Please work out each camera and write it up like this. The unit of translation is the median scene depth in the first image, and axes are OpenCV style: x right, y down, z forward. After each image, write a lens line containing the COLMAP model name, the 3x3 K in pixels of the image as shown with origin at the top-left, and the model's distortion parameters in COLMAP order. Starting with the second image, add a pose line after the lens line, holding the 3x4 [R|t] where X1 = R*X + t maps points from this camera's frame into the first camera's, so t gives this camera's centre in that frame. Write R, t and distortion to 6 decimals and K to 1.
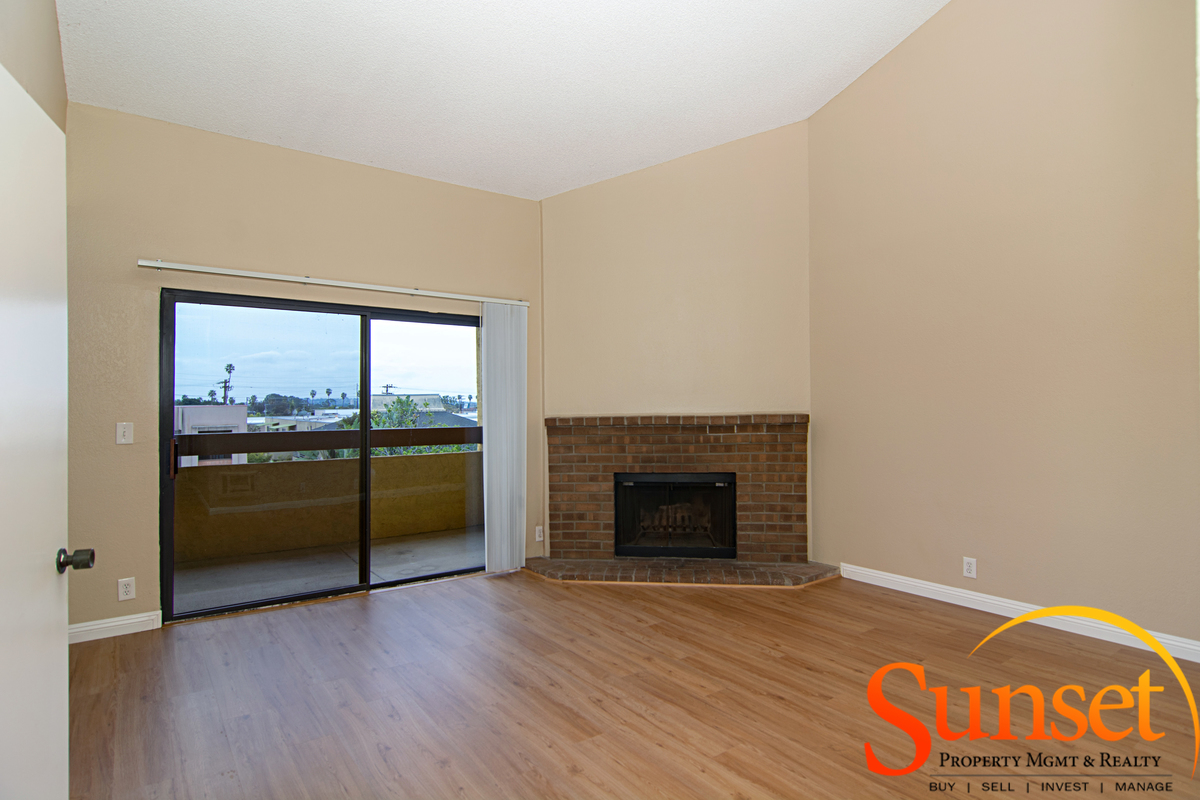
lens RADIAL K [[644.3, 0, 593.0], [0, 644.3, 398.0], [0, 0, 1]] dist [0.003122, 0.002820]
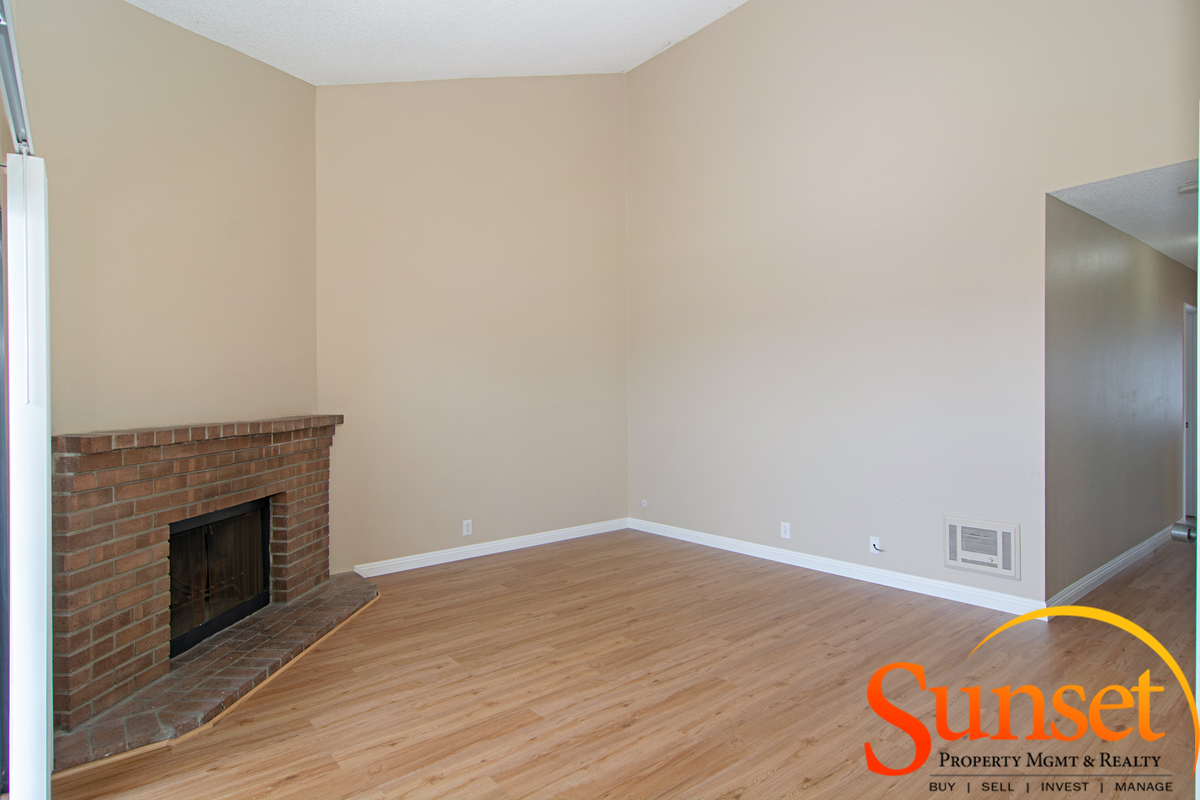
lens RADIAL K [[644.3, 0, 594.1], [0, 644.3, 402.9], [0, 0, 1]] dist [0.003122, 0.002820]
pose [[-0.048009, -0.002724, 0.998843, -0.596164], [0.012921, 0.999911, 0.003348, 0.009566], [-0.998763, 0.013066, -0.047969, 0.667115]]
